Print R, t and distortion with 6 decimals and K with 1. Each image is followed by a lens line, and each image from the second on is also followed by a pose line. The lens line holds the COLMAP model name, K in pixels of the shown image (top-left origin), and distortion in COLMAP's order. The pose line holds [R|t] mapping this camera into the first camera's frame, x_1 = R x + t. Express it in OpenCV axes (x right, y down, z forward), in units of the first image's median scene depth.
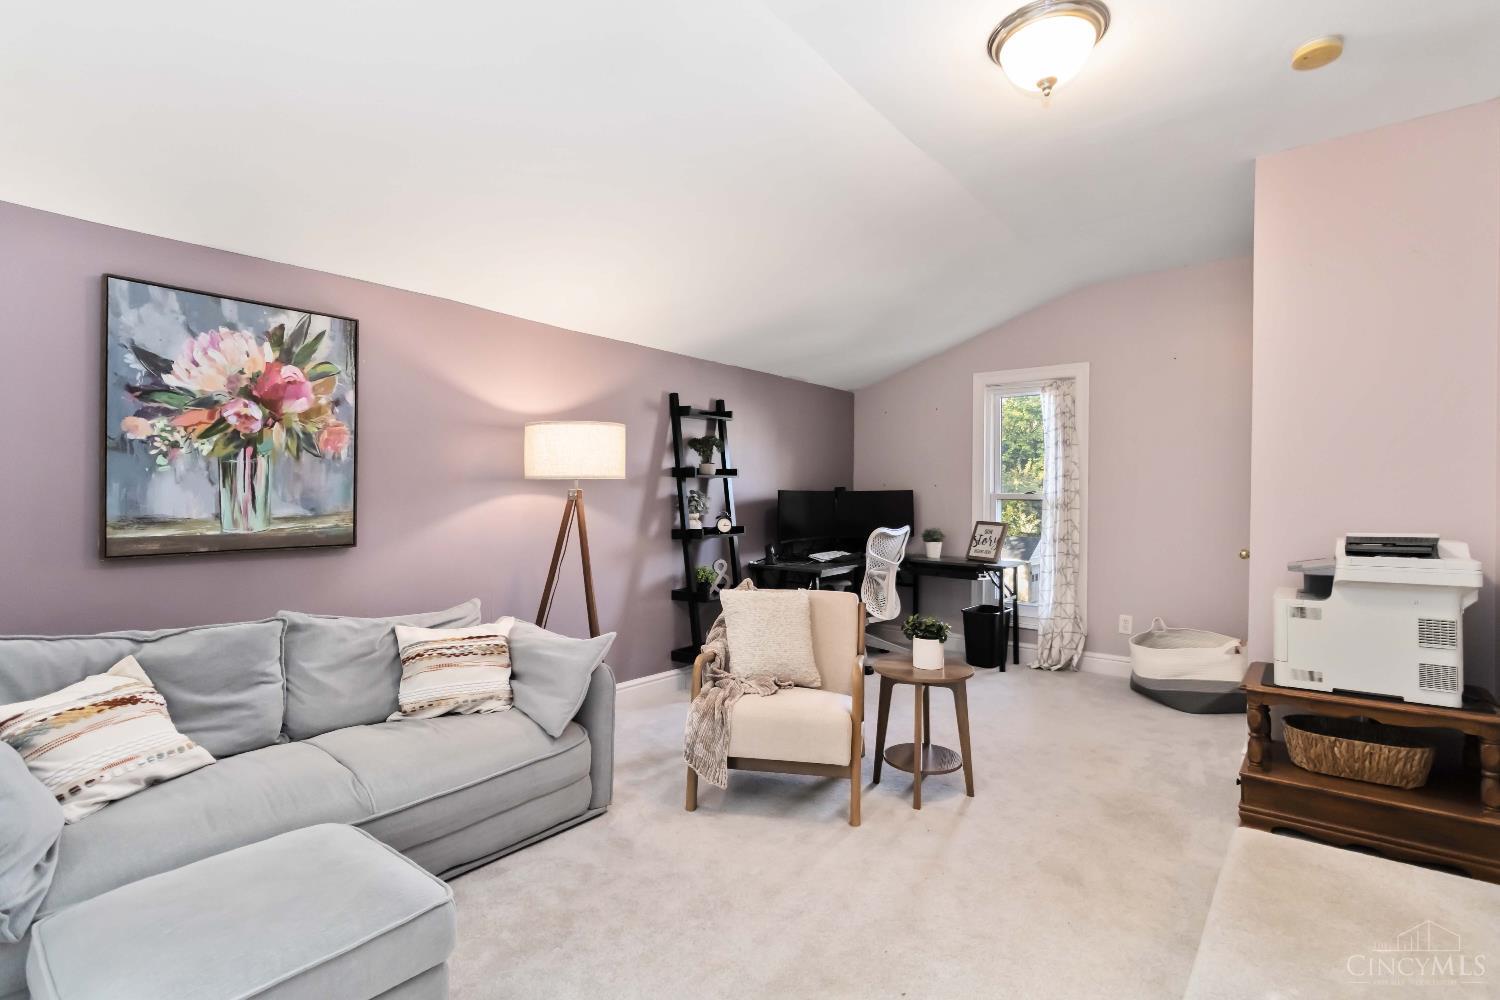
lens RADIAL K [[704.8, 0, 749.3], [0, 704.8, 495.5], [0, 0, 1]] dist [0.009574, -0.002219]
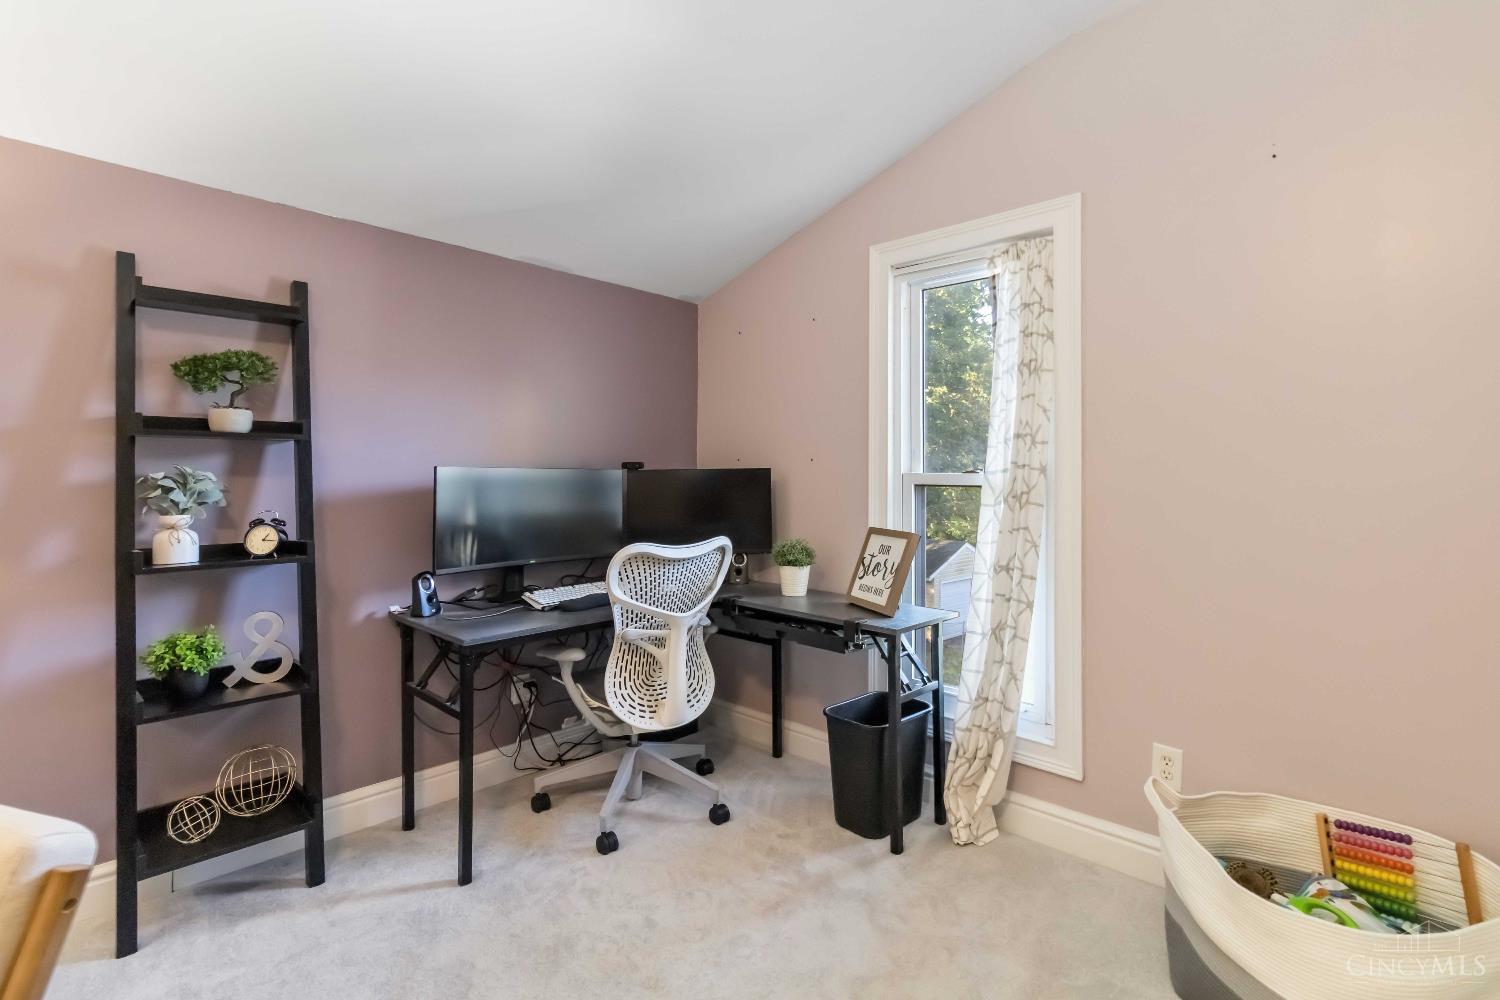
lens RADIAL K [[704.8, 0, 751.7], [0, 704.8, 474.5], [0, 0, 1]] dist [0.009574, -0.002219]
pose [[0.997038, 0.002755, -0.076863, 0.287446], [-0.002895, 0.999994, -0.001714, -0.001755], [0.076858, 0.001931, 0.997040, 0.496228]]
